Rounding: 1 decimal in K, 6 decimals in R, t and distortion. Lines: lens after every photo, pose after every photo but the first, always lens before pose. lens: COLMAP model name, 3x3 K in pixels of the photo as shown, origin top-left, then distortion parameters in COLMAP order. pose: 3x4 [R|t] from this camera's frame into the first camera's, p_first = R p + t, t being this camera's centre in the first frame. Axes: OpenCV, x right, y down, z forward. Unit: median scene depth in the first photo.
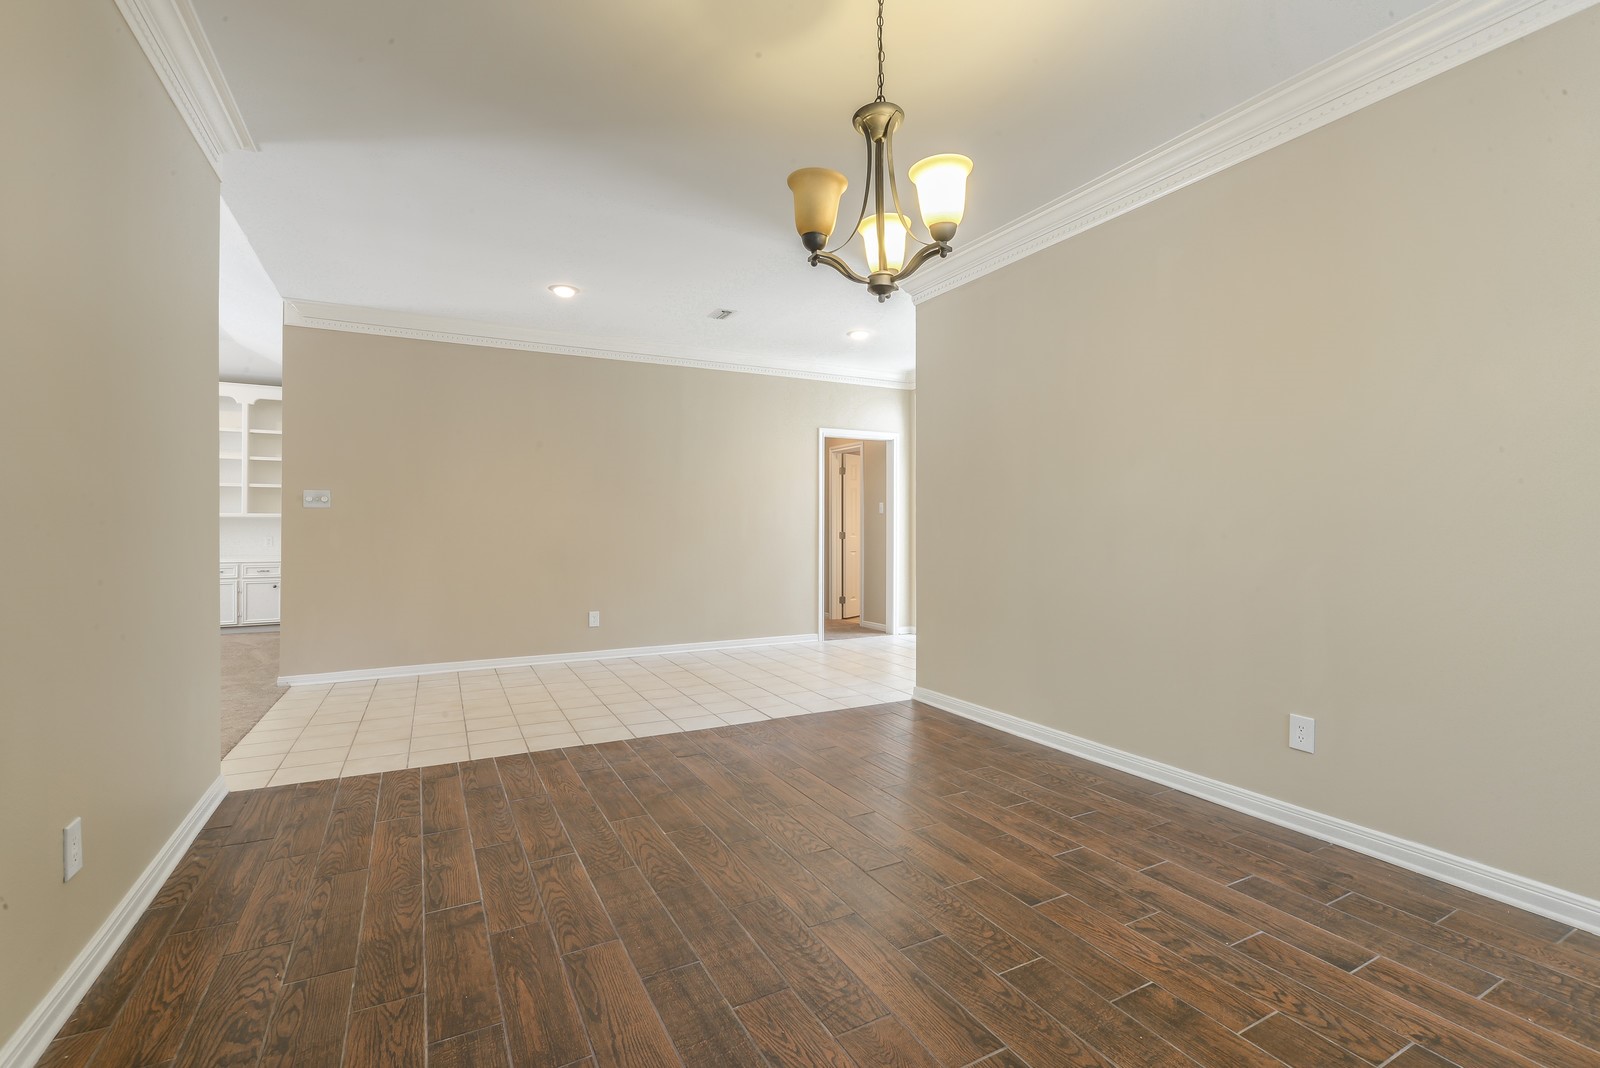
lens RADIAL K [[715.3, 0, 805.6], [0, 715.3, 532.5], [0, 0, 1]] dist [-0.012585, -0.000239]
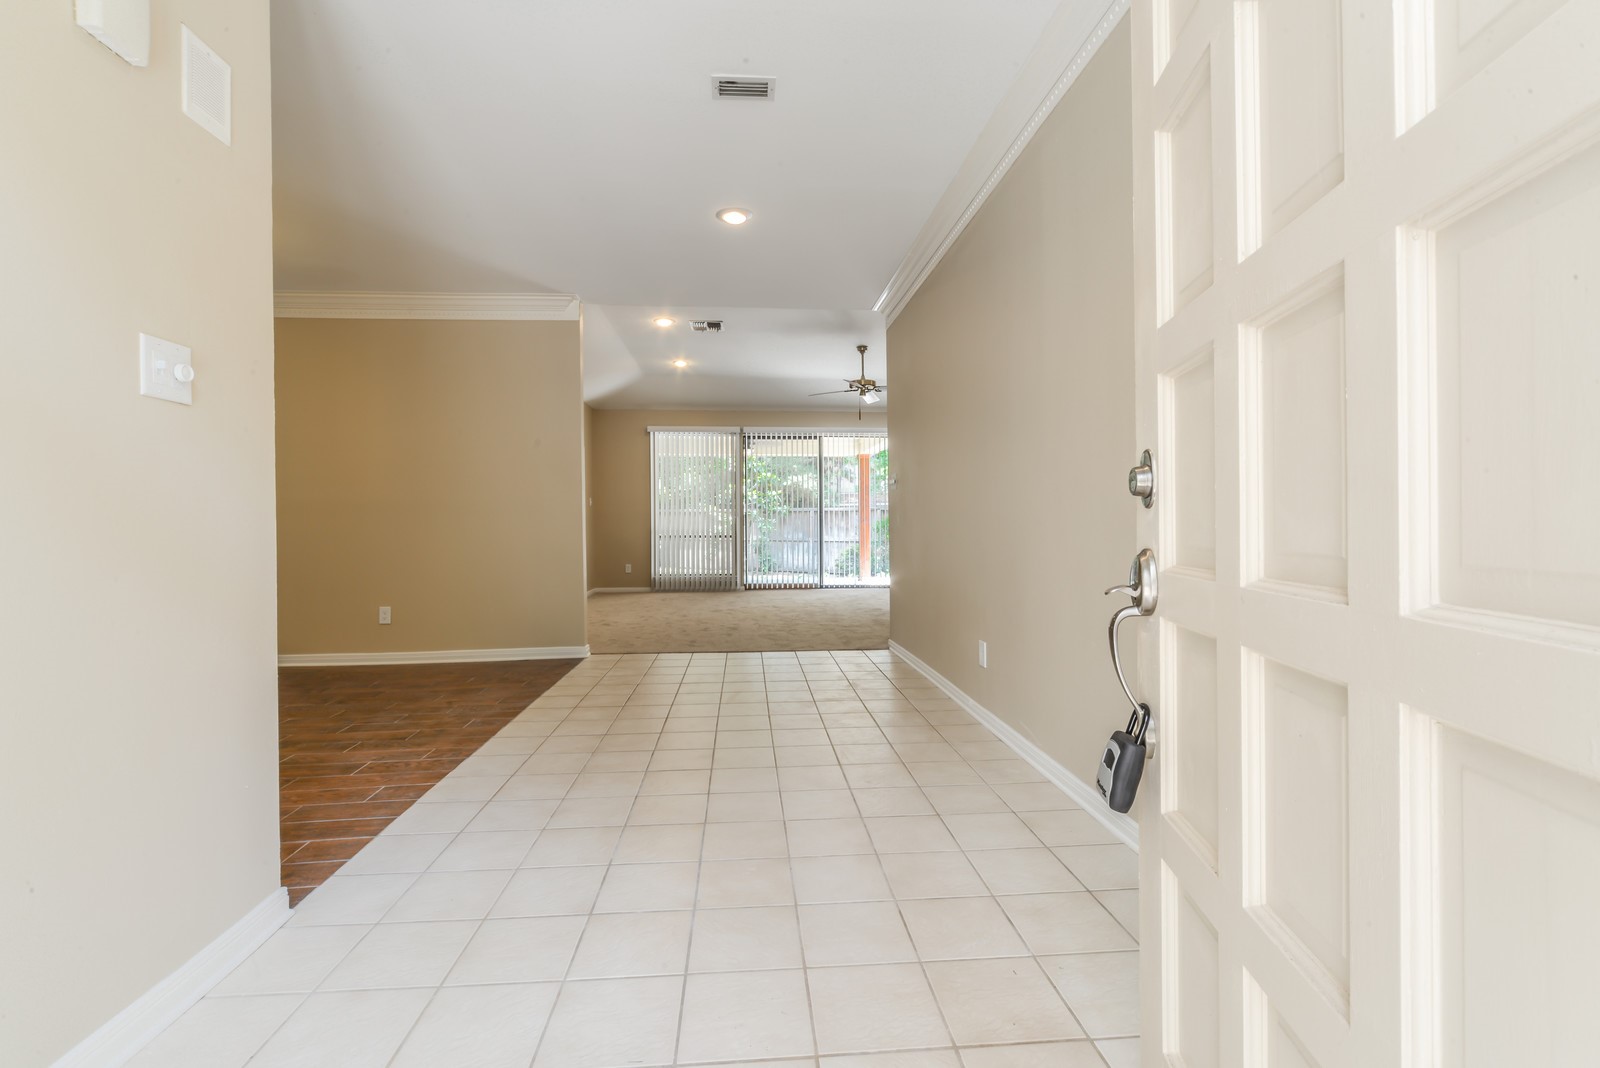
lens RADIAL K [[710.1, 0, 800.0], [0, 710.1, 534.0], [0, 0, 1]] dist [0.000691, -0.000027]
pose [[-0.397578, 0.016452, -0.917421, 0.584254], [0.003205, 0.999858, 0.016541, 0.021430], [0.917563, 0.003636, -0.397574, 2.086112]]
